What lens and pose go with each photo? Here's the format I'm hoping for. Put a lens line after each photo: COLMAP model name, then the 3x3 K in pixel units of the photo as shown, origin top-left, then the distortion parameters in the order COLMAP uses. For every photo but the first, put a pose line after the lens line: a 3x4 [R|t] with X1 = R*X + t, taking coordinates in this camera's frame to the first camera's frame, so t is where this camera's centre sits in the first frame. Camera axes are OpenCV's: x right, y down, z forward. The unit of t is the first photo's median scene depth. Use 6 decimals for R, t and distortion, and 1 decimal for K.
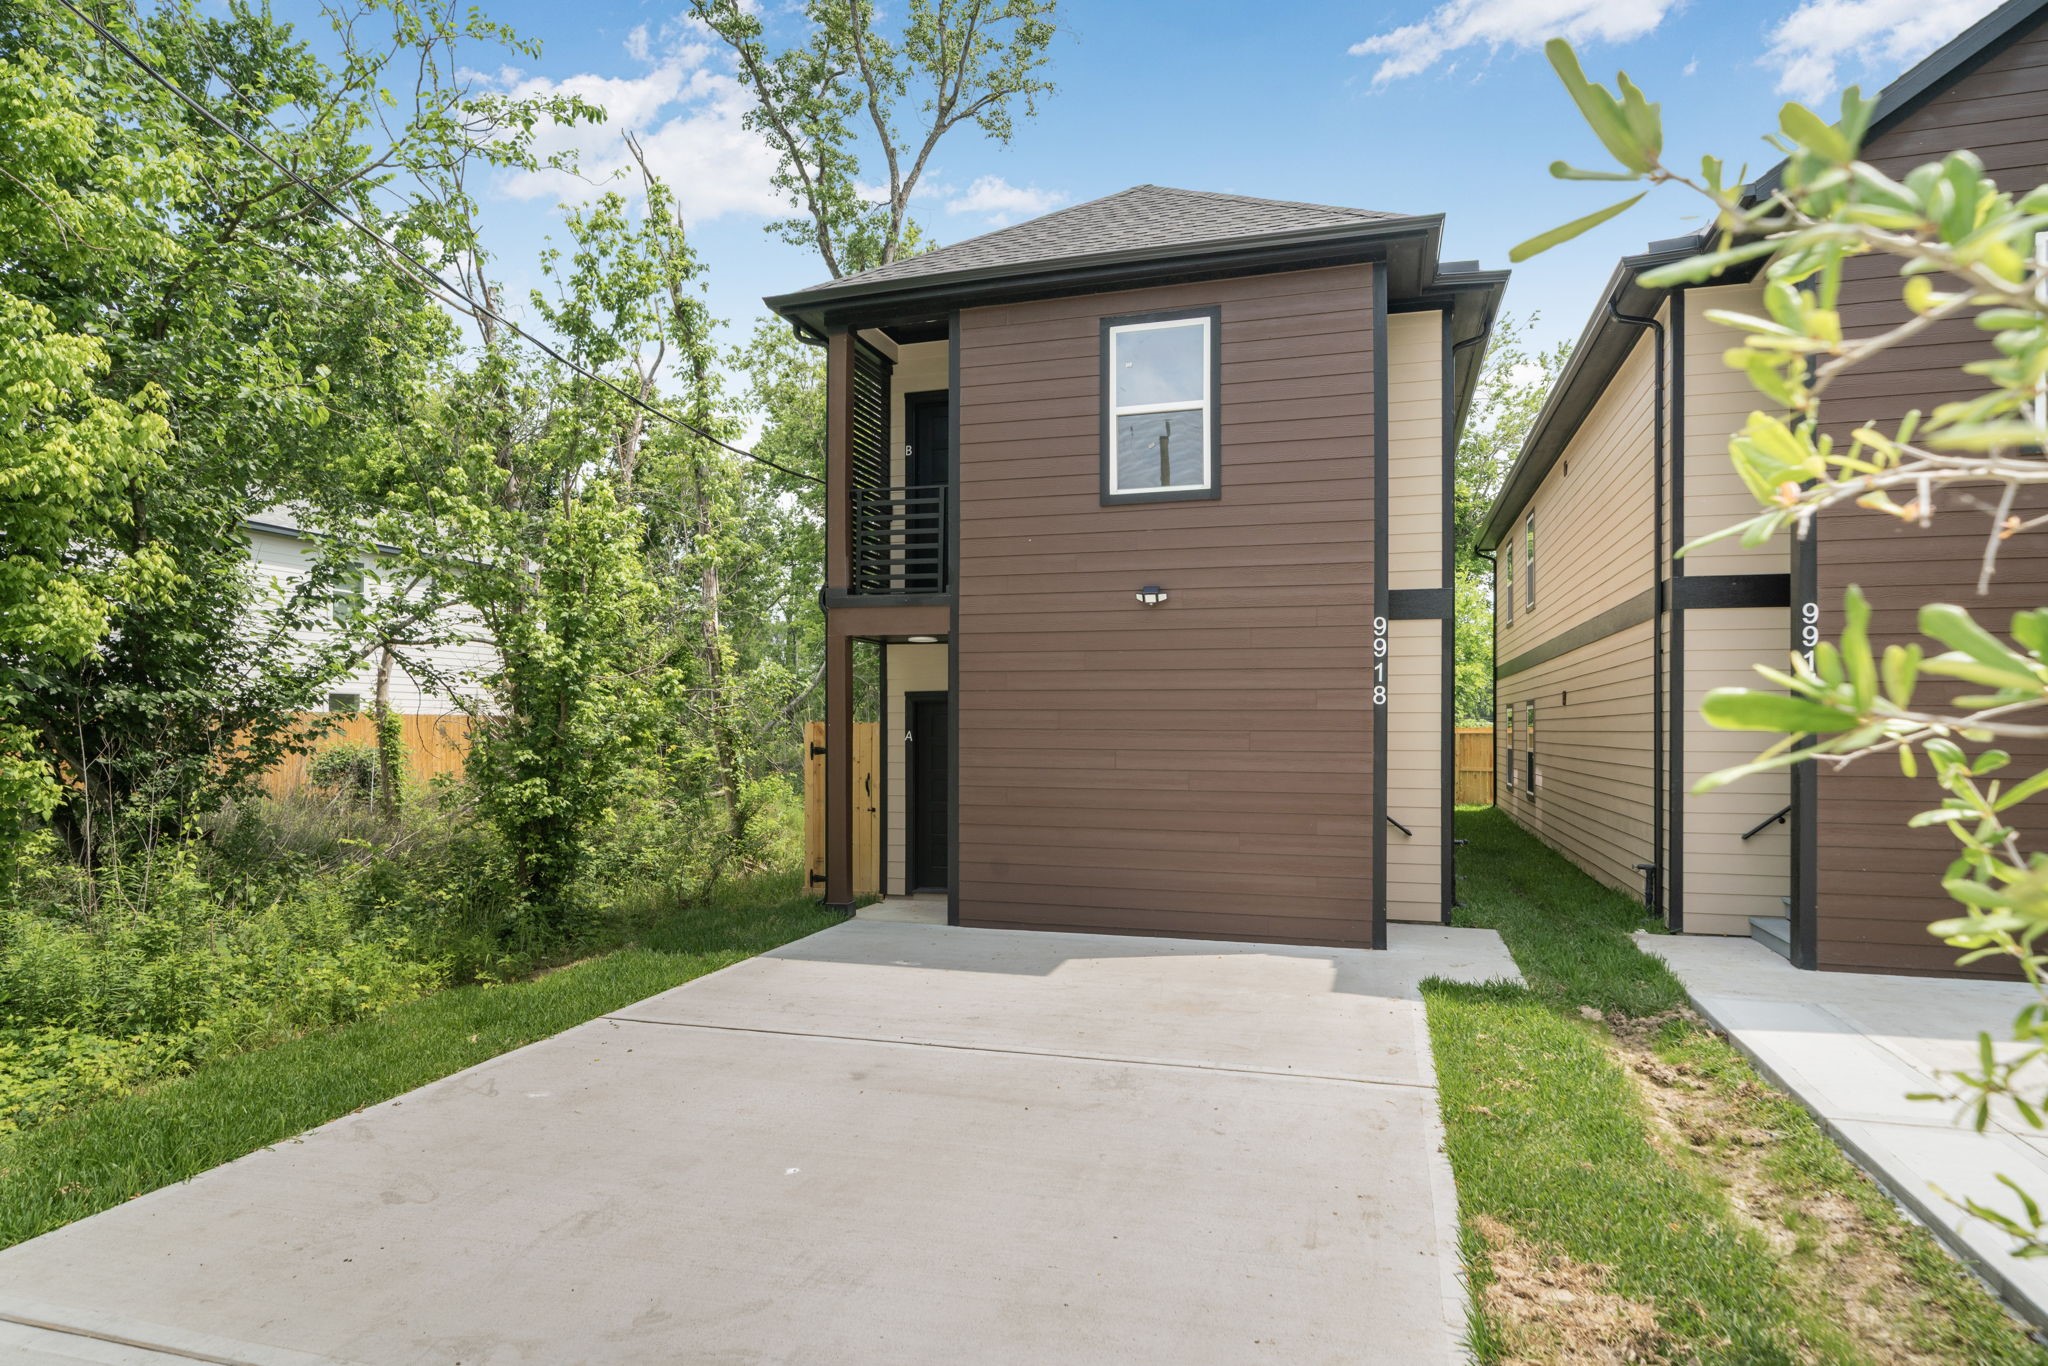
lens RADIAL K [[1186.7, 0, 1025.8], [0, 1186.7, 702.1], [0, 0, 1]] dist [0.008004, 0.001498]
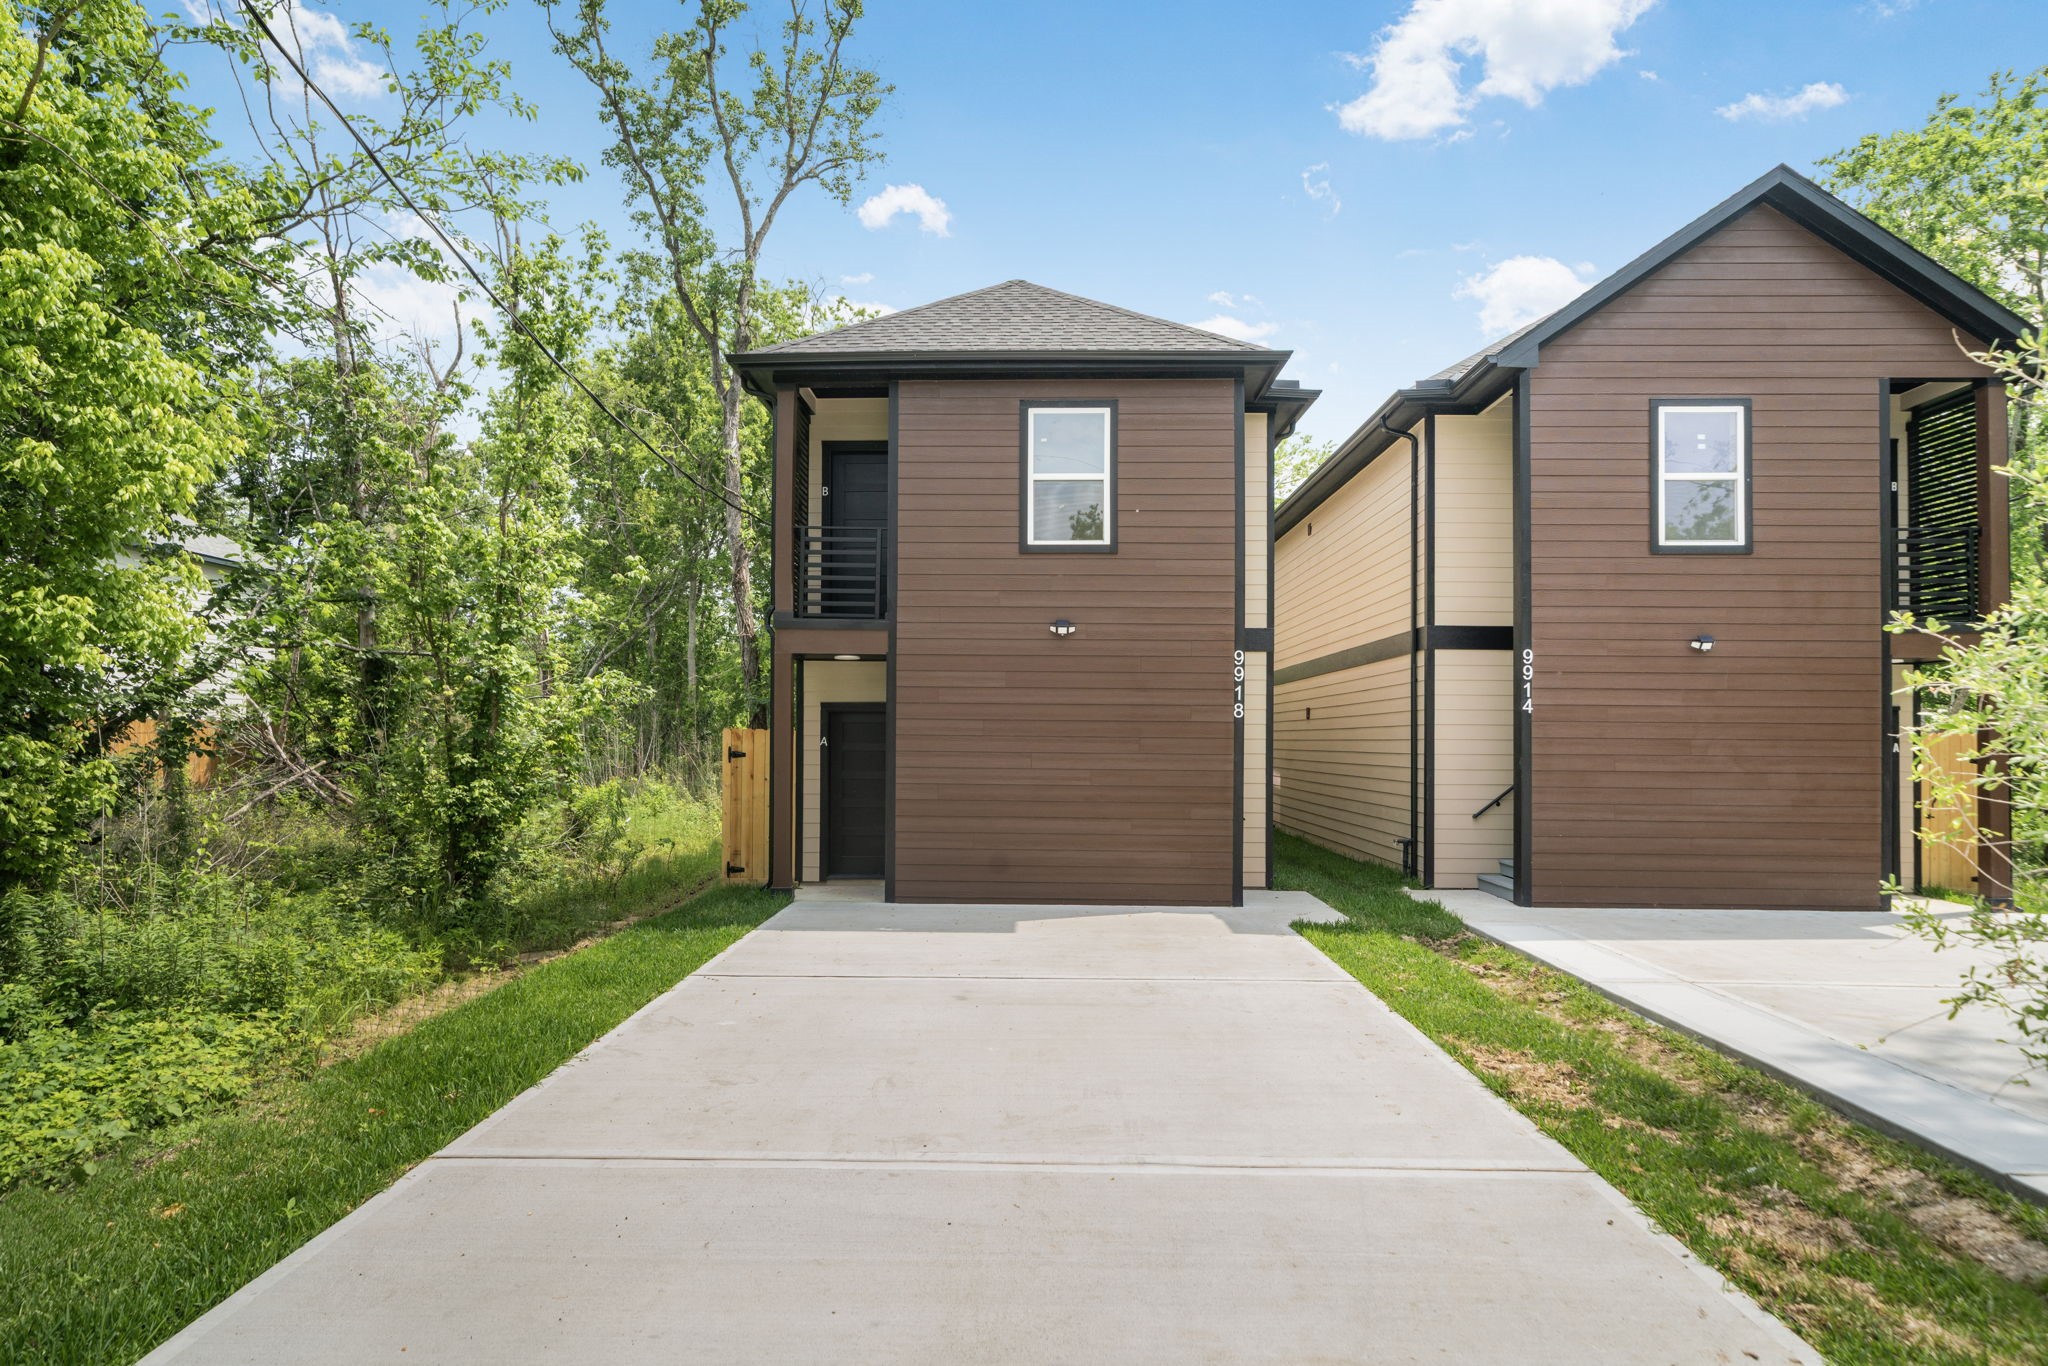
lens RADIAL K [[1186.7, 0, 1021.0], [0, 1186.7, 690.3], [0, 0, 1]] dist [0.008004, 0.001498]
pose [[0.962849, 0.014488, 0.269651, -0.266697], [-0.009839, 0.999779, -0.018585, -0.001350], [-0.269861, 0.015242, 0.962779, -0.177091]]
